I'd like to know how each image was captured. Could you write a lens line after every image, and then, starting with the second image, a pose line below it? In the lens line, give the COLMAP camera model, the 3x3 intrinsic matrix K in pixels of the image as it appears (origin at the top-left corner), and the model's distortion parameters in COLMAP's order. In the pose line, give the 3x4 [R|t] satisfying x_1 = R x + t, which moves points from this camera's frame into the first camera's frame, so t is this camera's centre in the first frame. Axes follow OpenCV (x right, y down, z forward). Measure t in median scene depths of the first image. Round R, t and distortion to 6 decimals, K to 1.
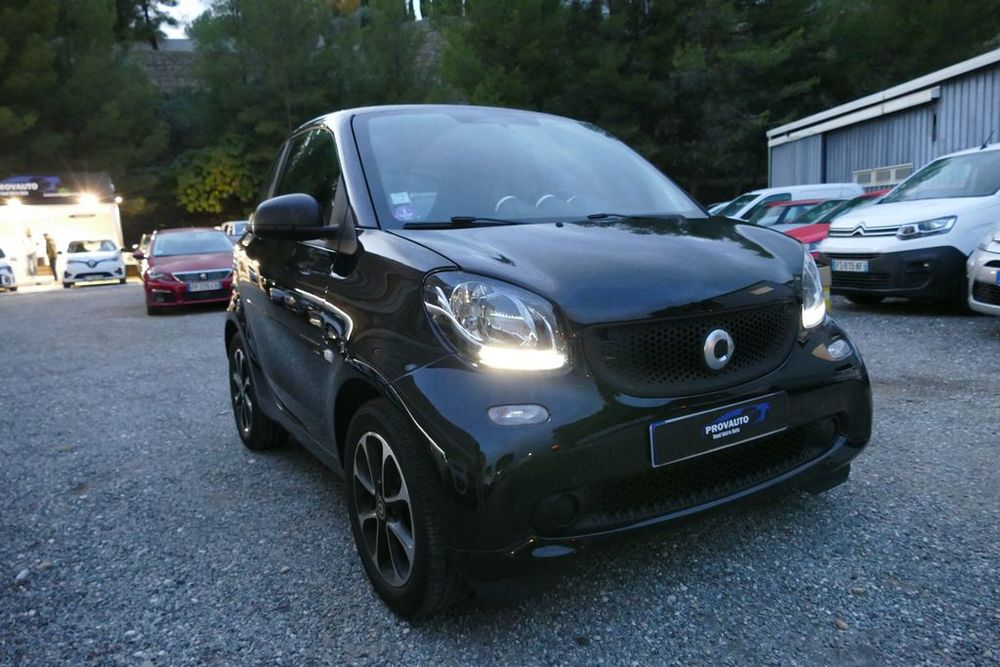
lens RADIAL K [[718.6, 0, 500.0], [0, 718.6, 333.5], [0, 0, 1]] dist [-0.009926, -0.005296]
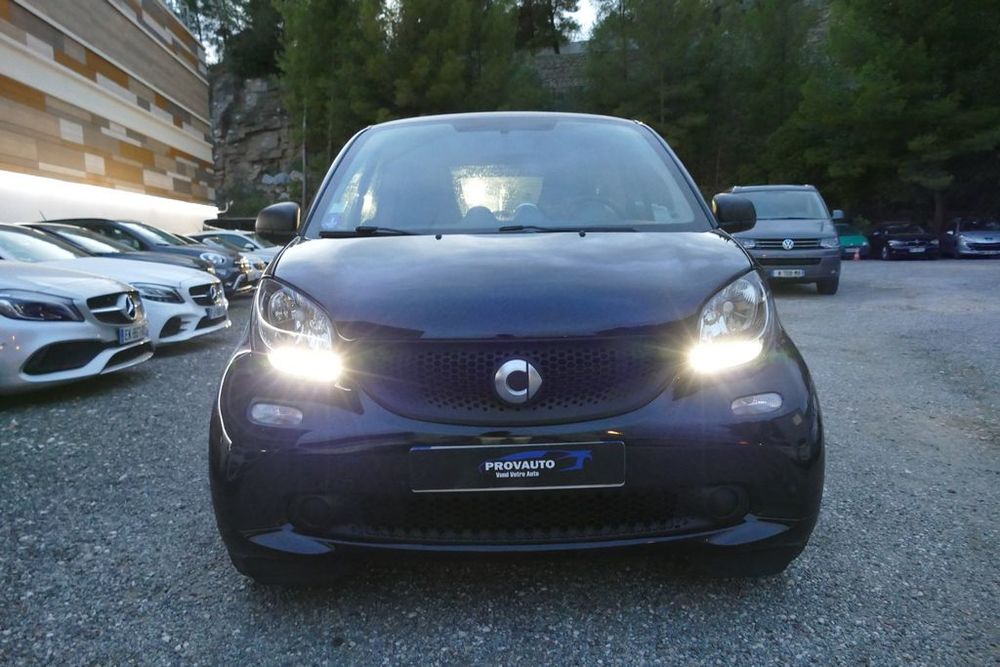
lens RADIAL K [[718.6, 0, 500.0], [0, 718.6, 333.5], [0, 0, 1]] dist [-0.009926, -0.005296]
pose [[0.860537, 0.101720, -0.499128, 0.644720], [-0.095404, 0.994704, 0.038232, -0.062512], [0.500373, 0.014718, 0.865685, 0.175152]]
